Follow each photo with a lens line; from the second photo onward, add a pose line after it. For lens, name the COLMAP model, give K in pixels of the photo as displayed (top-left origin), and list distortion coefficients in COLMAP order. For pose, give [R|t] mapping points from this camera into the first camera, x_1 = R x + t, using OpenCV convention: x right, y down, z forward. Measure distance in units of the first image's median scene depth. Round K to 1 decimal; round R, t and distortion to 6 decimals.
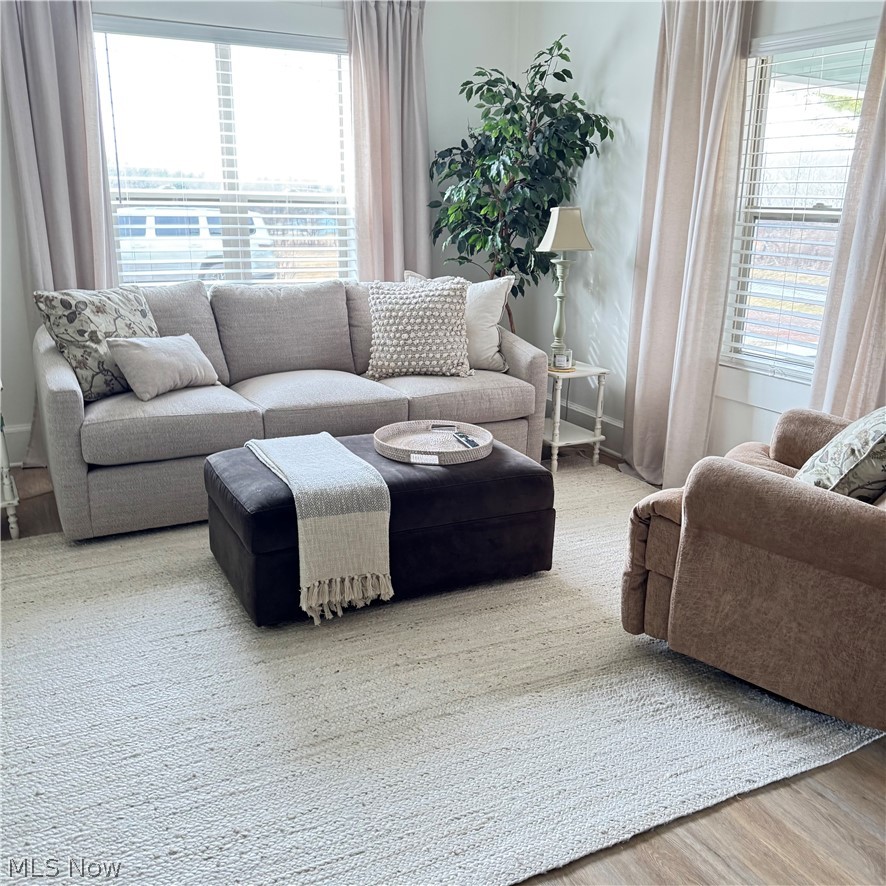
lens RADIAL K [[868.0, 0, 443.0], [0, 868.0, 443.0], [0, 0, 1]] dist [0.110065, -0.143535]
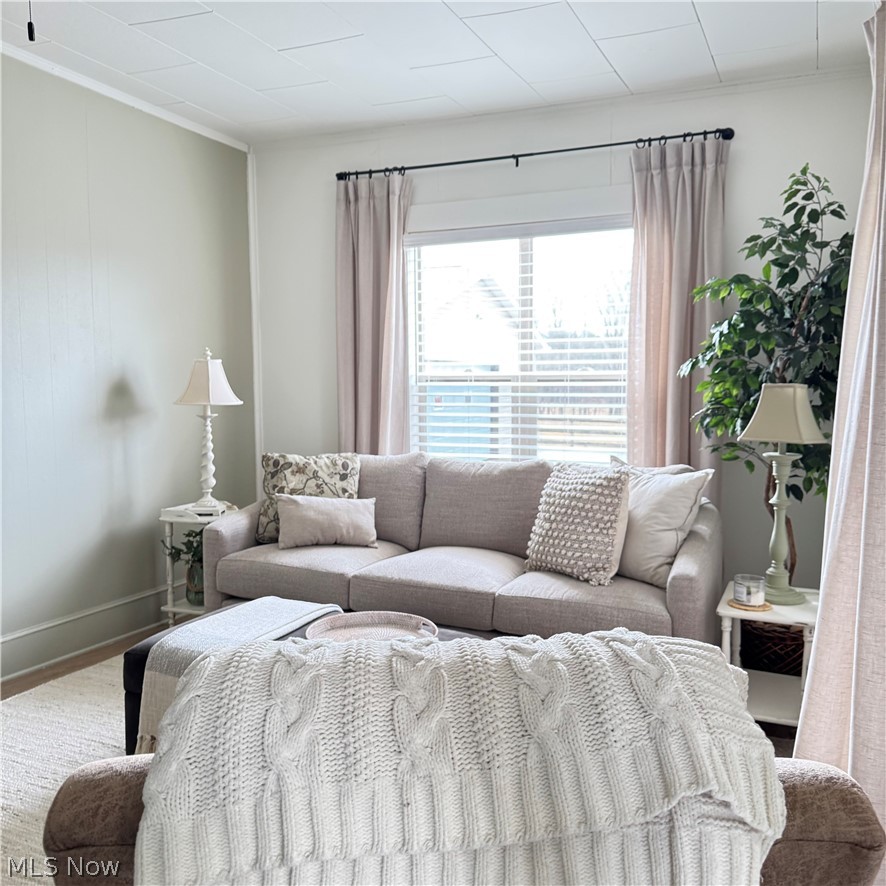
lens RADIAL K [[868.0, 0, 443.0], [0, 868.0, 443.0], [0, 0, 1]] dist [0.110065, -0.143535]
pose [[0.597973, 0.047333, -0.800117, 0.582218], [-0.205391, 0.973972, -0.095882, -0.098044], [0.774753, 0.221672, 0.592131, 0.380372]]
